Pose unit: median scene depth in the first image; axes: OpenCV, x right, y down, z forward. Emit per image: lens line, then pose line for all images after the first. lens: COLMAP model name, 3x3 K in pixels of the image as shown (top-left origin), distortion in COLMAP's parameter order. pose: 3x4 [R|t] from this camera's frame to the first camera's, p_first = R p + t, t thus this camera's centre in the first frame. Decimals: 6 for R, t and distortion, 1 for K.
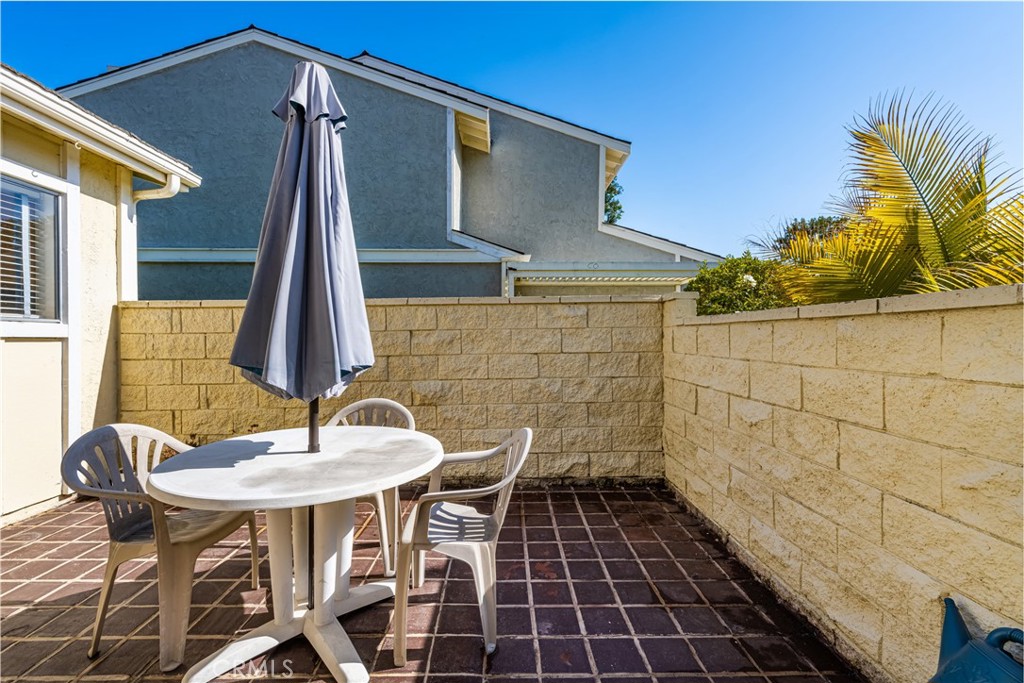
lens RADIAL K [[436.9, 0, 511.3], [0, 436.9, 341.7], [0, 0, 1]] dist [0.008346, -0.000225]
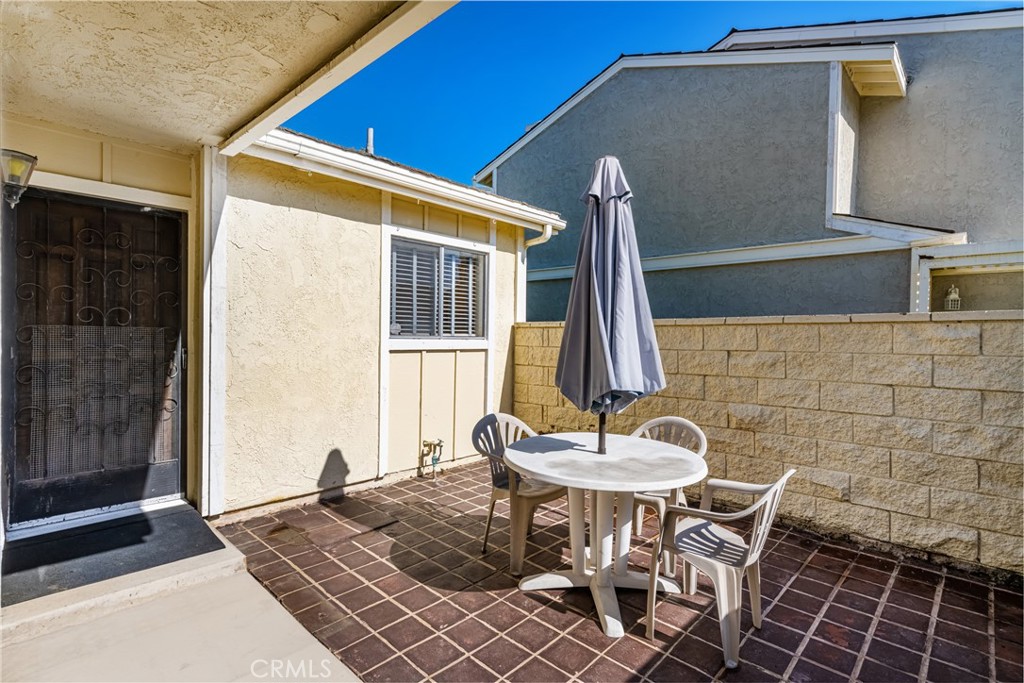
lens RADIAL K [[494.1, 0, 512.0], [0, 494.1, 341.5], [0, 0, 1]] dist [0.004217, 0.000453]
pose [[0.714748, 0.021922, -0.699038, 0.195273], [-0.021714, 0.999722, 0.009149, -0.045947], [0.699045, 0.008640, 0.715026, -0.123692]]
